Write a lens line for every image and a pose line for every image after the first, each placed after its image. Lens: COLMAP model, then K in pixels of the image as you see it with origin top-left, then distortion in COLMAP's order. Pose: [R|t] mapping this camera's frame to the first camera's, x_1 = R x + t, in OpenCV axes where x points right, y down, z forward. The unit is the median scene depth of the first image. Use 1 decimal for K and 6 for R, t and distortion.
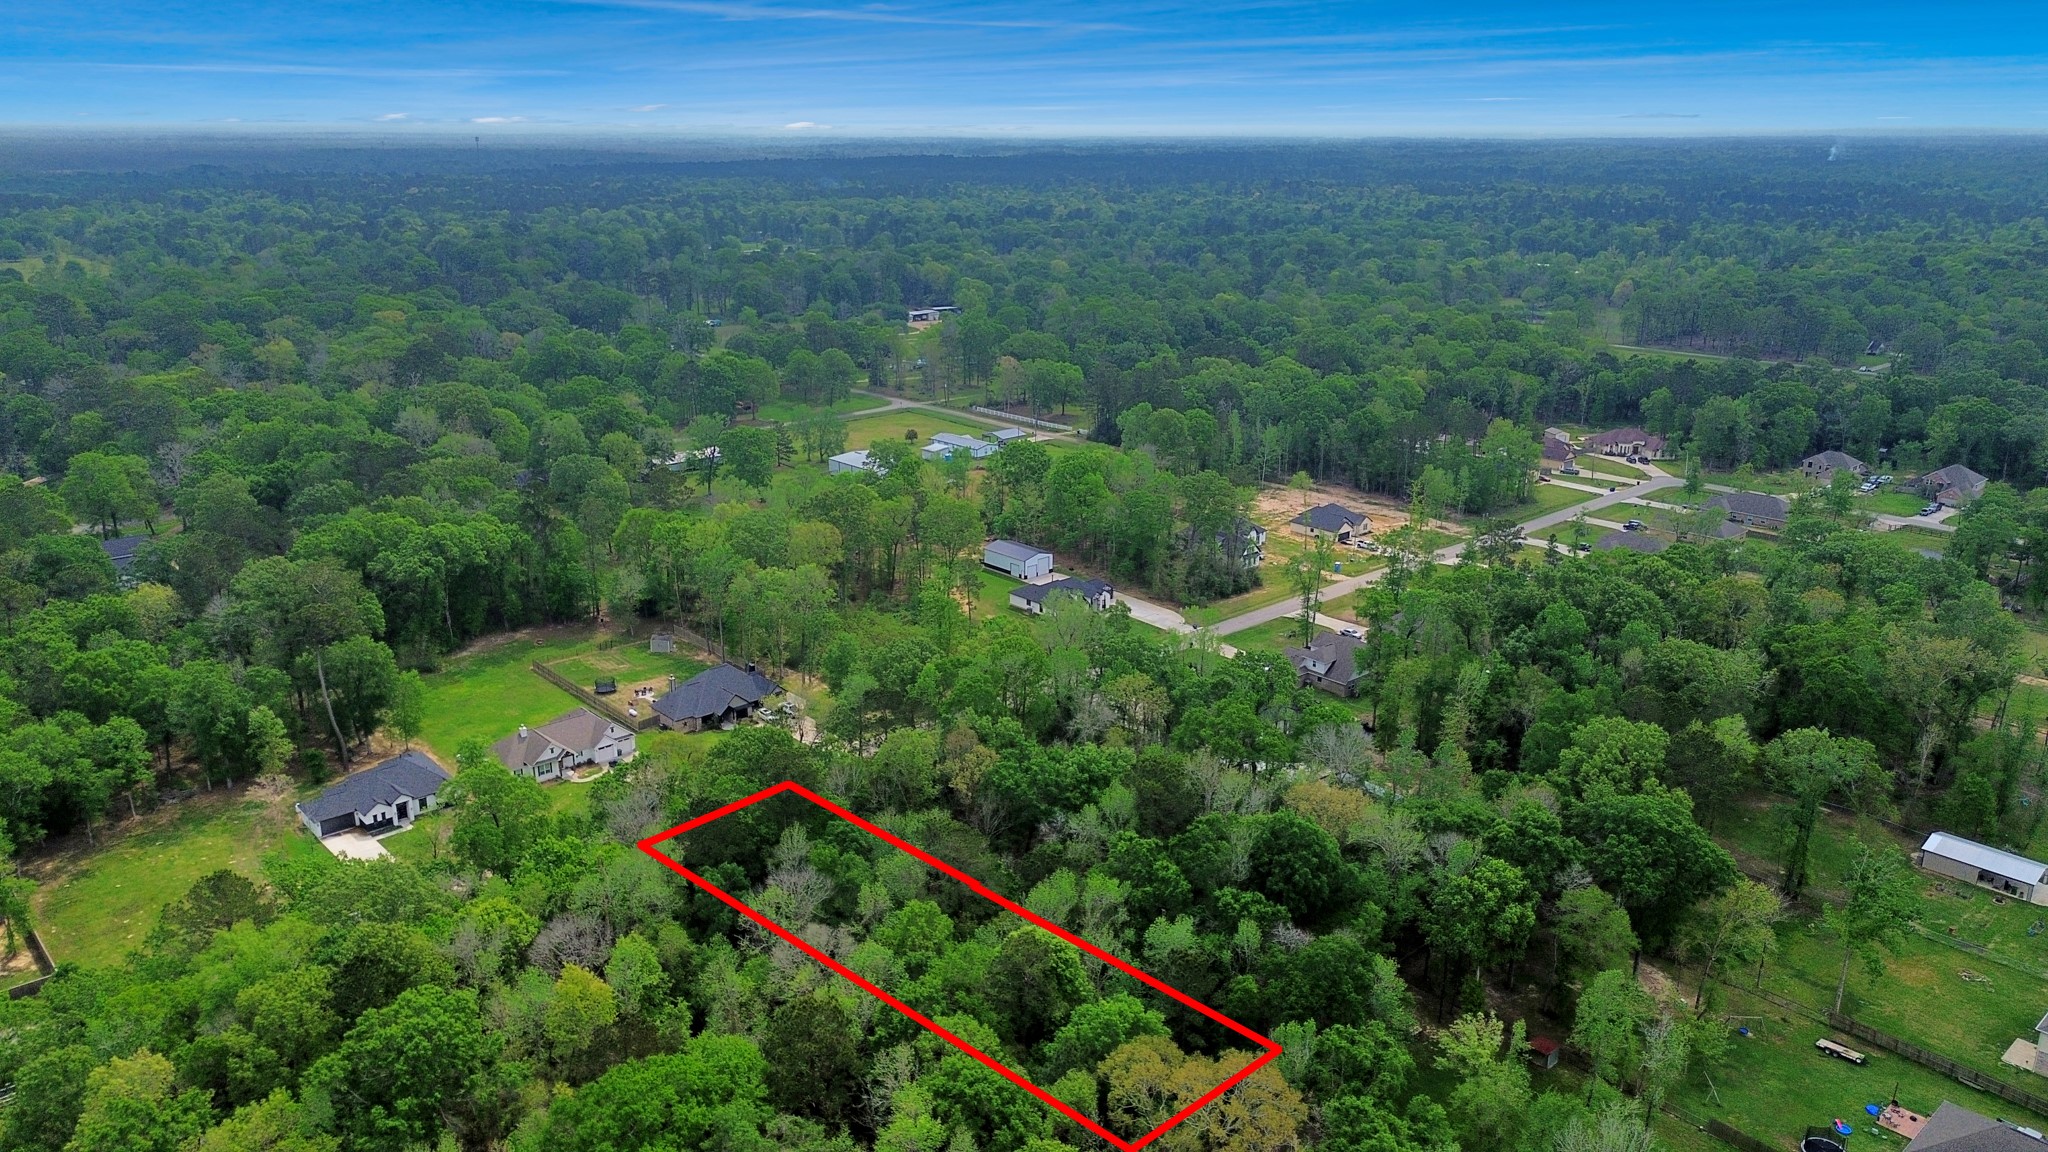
lens RADIAL K [[1449.8, 0, 1022.7], [0, 1449.8, 573.7], [0, 0, 1]] dist [0.078418, -0.078313]
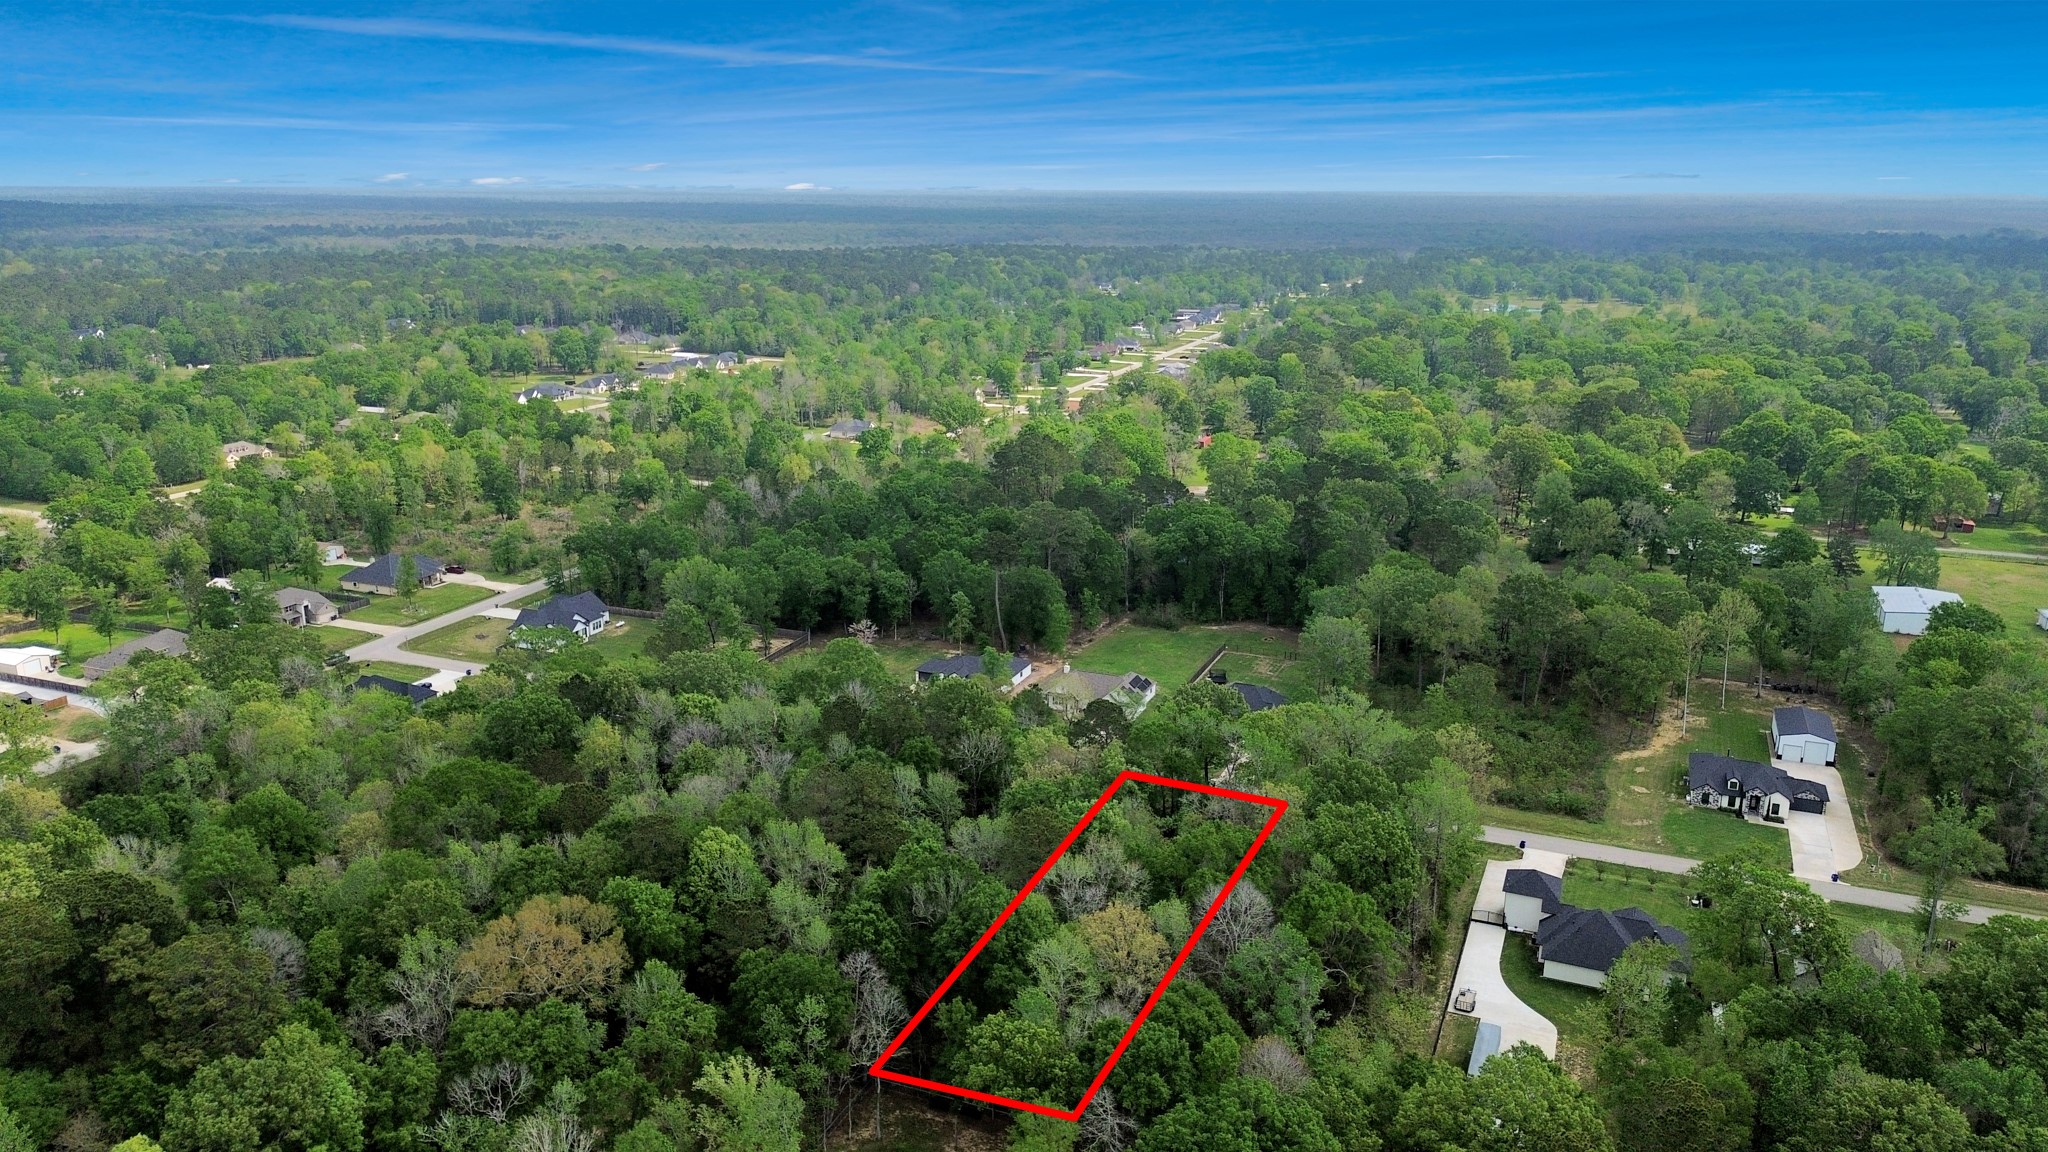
lens RADIAL K [[1445.2, 0, 1023.9], [0, 1445.2, 581.7], [0, 0, 1]] dist [0.111824, -0.159492]
pose [[0.428902, 0.241091, -0.870585, 0.644839], [-0.269507, 0.953990, 0.131414, -0.106563], [0.862212, 0.178265, 0.474144, 0.342494]]
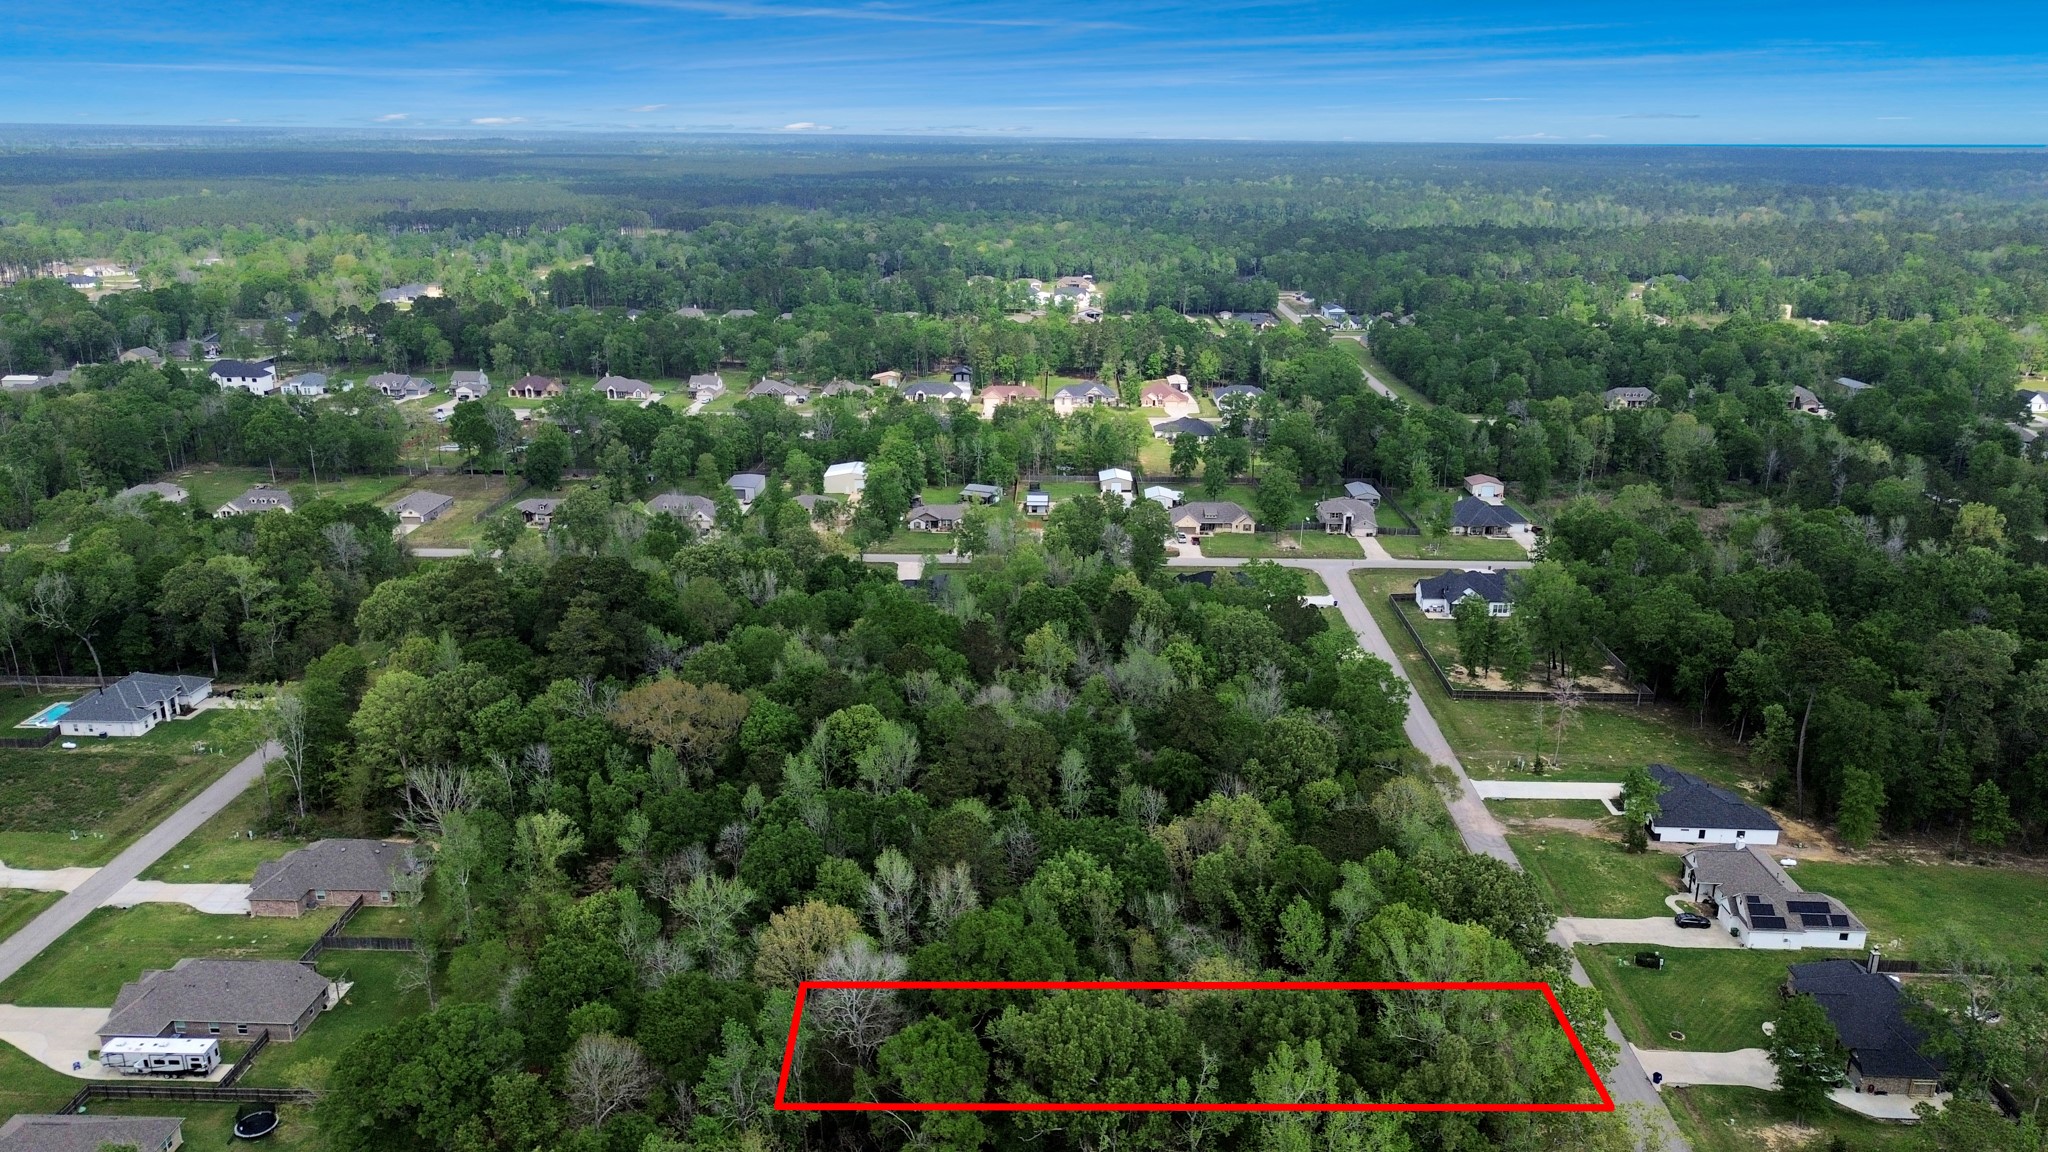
lens RADIAL K [[1454.5, 0, 1022.8], [0, 1454.5, 571.0], [0, 0, 1]] dist [0.075554, -0.076895]
pose [[-0.696205, 0.205778, -0.687716, 0.467982], [-0.218074, 0.852125, 0.475738, -0.318246], [0.683916, 0.481184, -0.548379, 1.024442]]
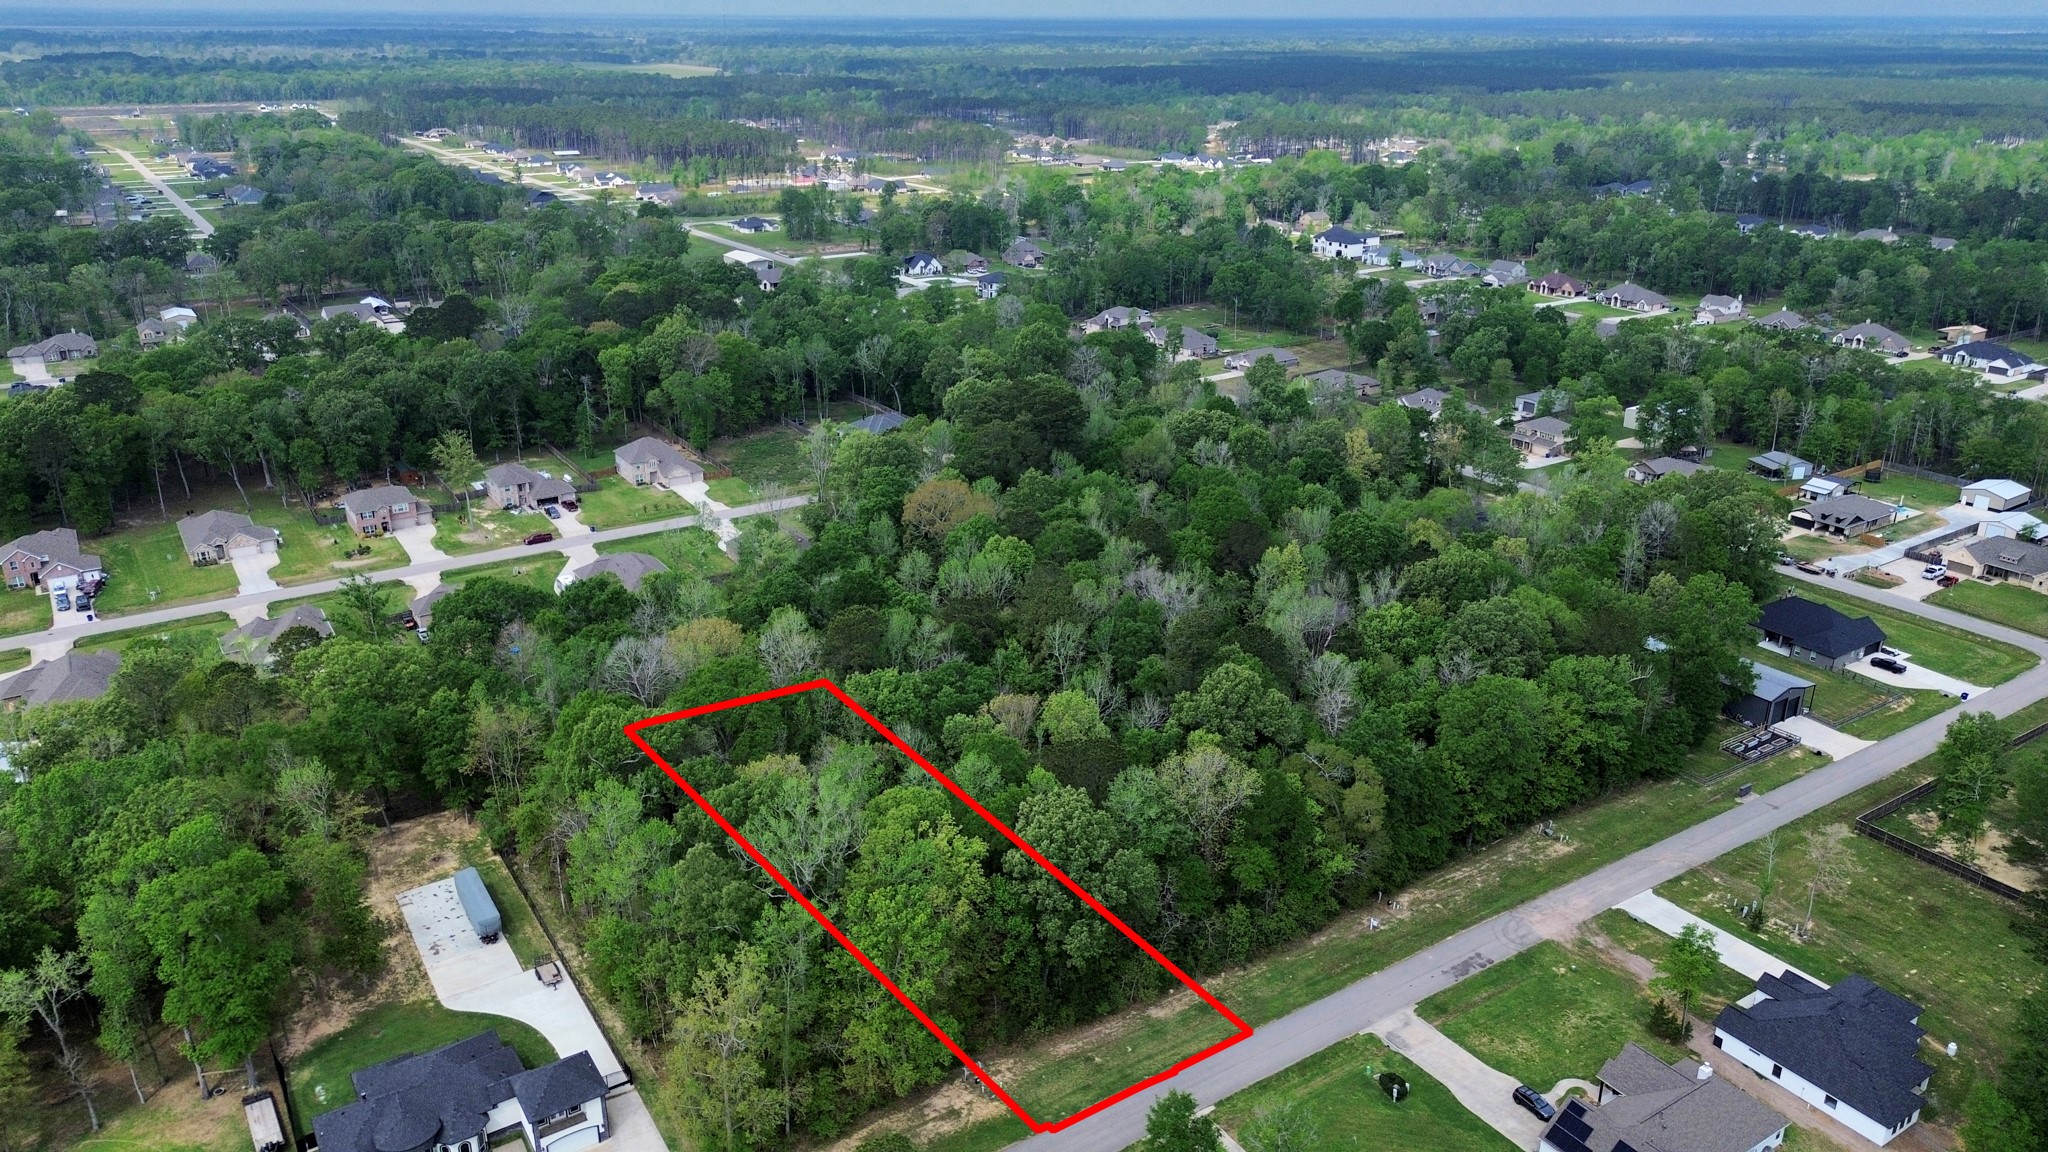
lens RADIAL K [[1454.5, 0, 1022.8], [0, 1454.5, 571.0], [0, 0, 1]] dist [0.075554, -0.076895]
pose [[-0.988644, -0.058947, 0.138233, -0.128603], [0.039508, 0.785547, 0.617540, -0.399923], [-0.144991, 0.615988, -0.774297, 1.273693]]
